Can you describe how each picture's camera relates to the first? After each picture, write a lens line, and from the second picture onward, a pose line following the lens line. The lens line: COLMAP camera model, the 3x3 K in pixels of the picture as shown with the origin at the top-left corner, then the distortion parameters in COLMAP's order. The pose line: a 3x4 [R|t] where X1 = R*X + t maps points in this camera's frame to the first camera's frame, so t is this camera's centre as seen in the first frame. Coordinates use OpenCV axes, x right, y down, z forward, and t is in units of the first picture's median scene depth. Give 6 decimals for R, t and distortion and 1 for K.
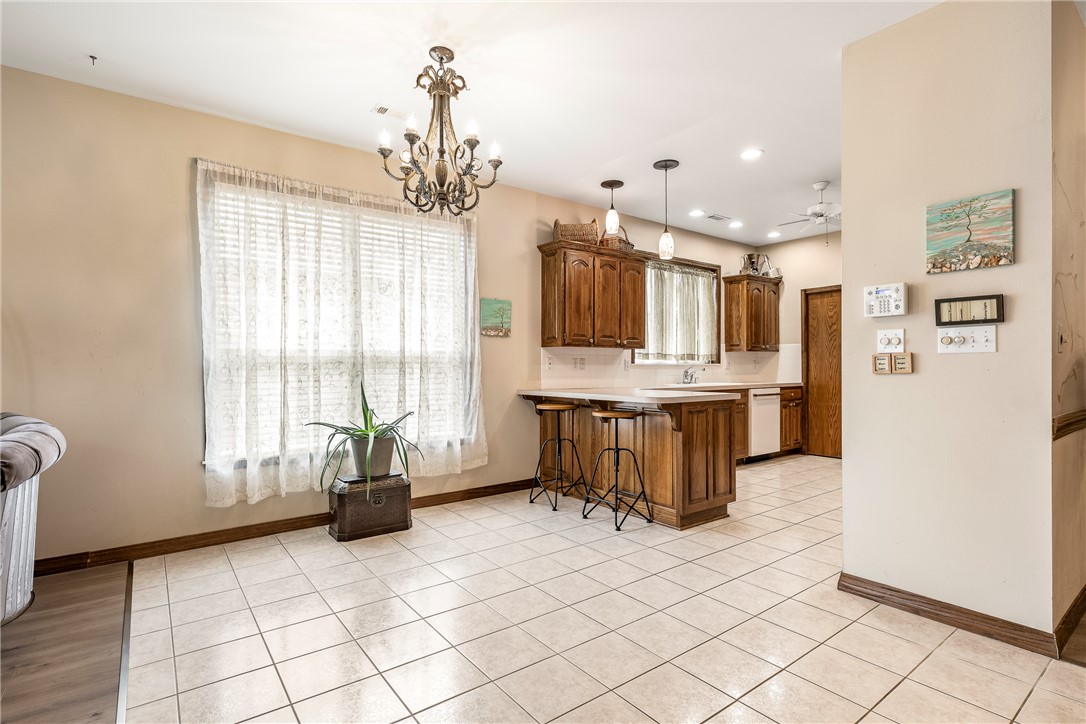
lens RADIAL K [[526.2, 0, 565.4], [0, 526.2, 368.1], [0, 0, 1]] dist [-0.000356, -0.000038]
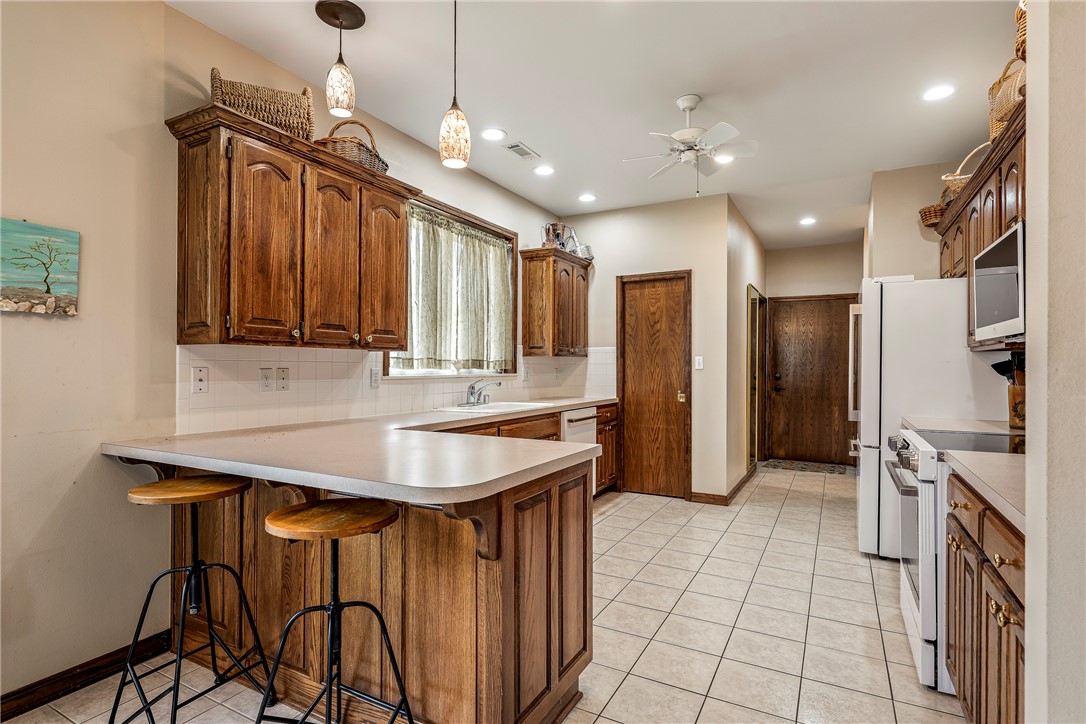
lens RADIAL K [[536.2, 0, 549.9], [0, 536.2, 366.8], [0, 0, 1]] dist [0.001982, 0.000222]
pose [[0.915475, 0.004628, 0.402347, 0.061355], [-0.003441, 0.999987, -0.003672, -0.018864], [-0.402359, 0.001977, 0.915480, 0.422420]]
